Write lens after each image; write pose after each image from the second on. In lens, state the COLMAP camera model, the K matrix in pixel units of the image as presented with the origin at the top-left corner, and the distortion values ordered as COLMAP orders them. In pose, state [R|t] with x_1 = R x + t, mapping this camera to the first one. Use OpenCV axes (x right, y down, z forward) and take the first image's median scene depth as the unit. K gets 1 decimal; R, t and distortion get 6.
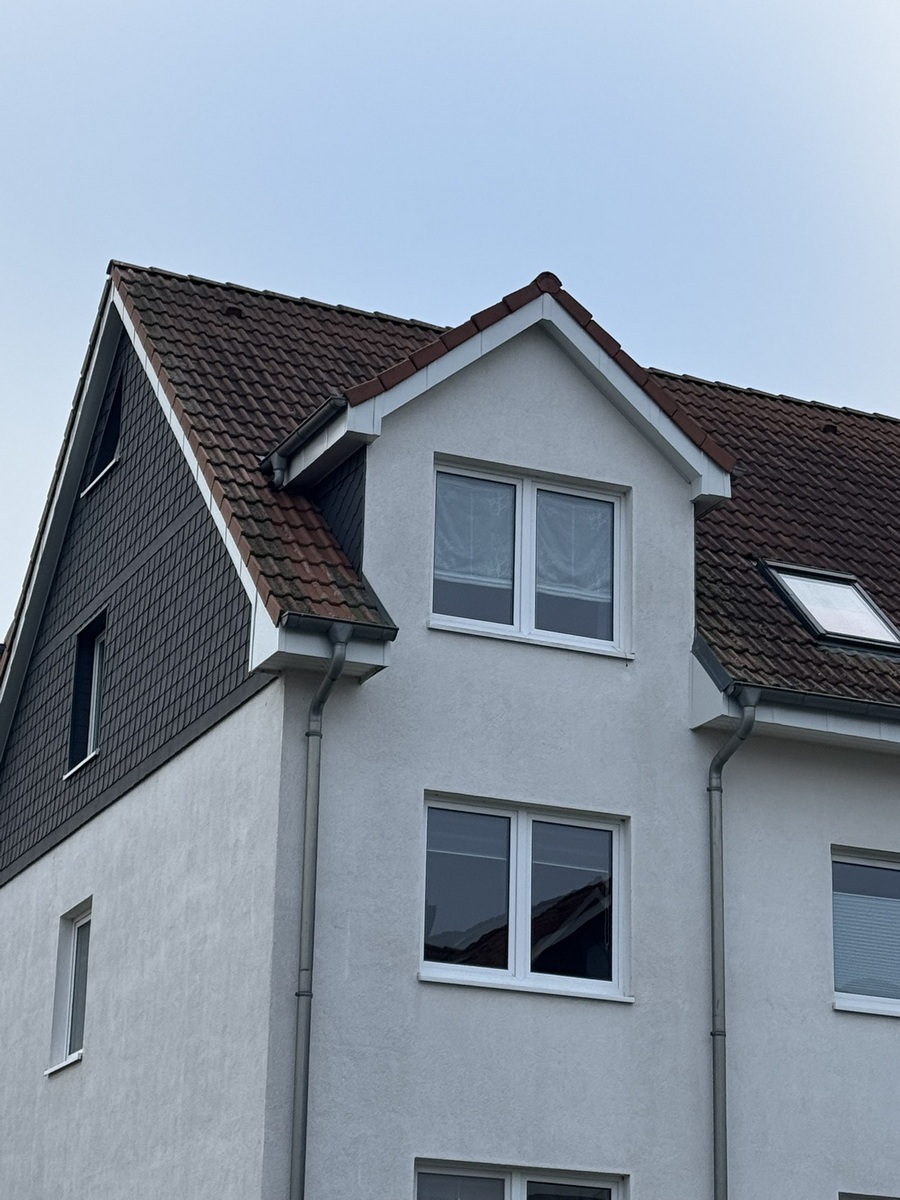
lens RADIAL K [[2872.6, 0, 450.0], [0, 2872.6, 600.0], [0, 0, 1]] dist [0.056345, 0.492040]
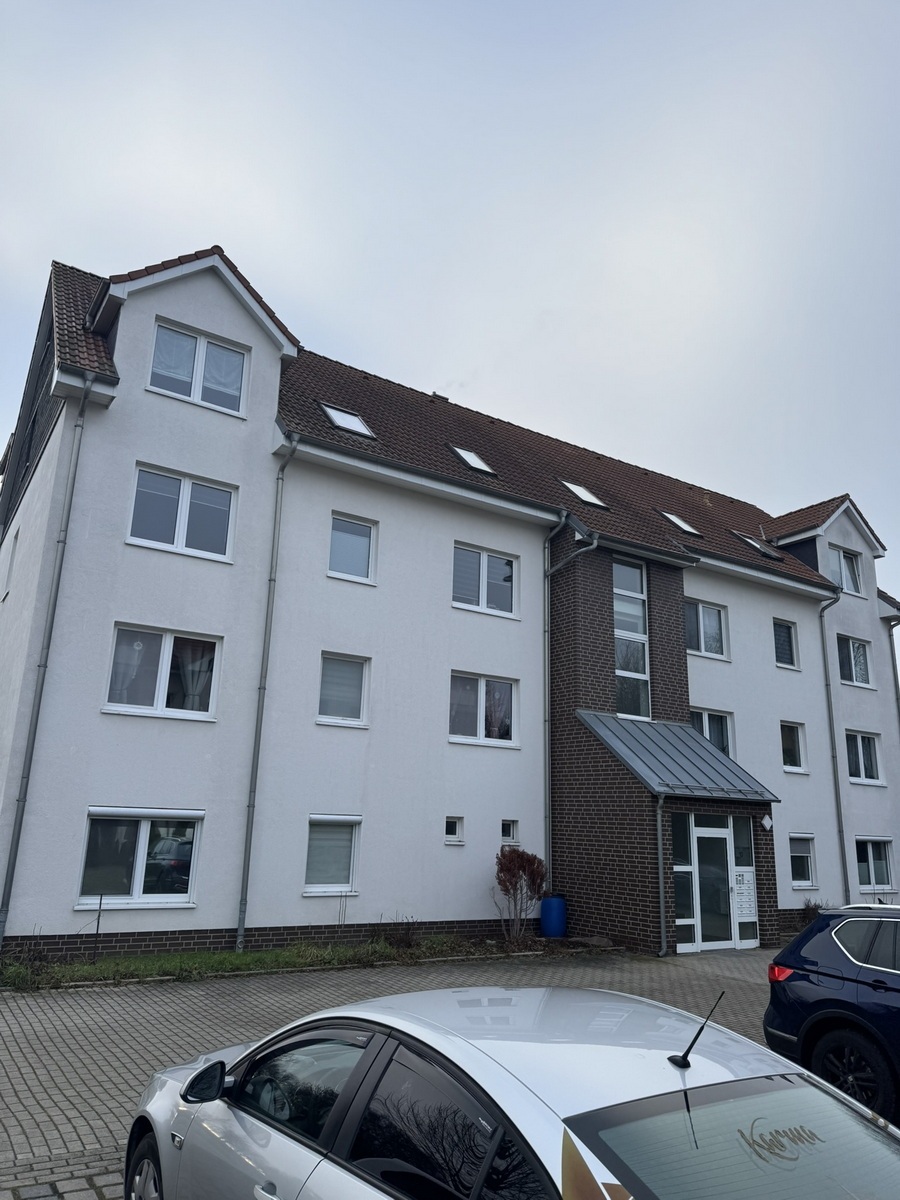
lens RADIAL K [[834.2, 0, 450.0], [0, 834.2, 600.0], [0, 0, 1]] dist [0.042592, -0.001057]
pose [[0.985074, 0.050635, 0.164516, 0.121844], [-0.062060, 0.995949, 0.065064, 0.111312], [-0.160555, -0.074303, 0.984226, 0.307520]]
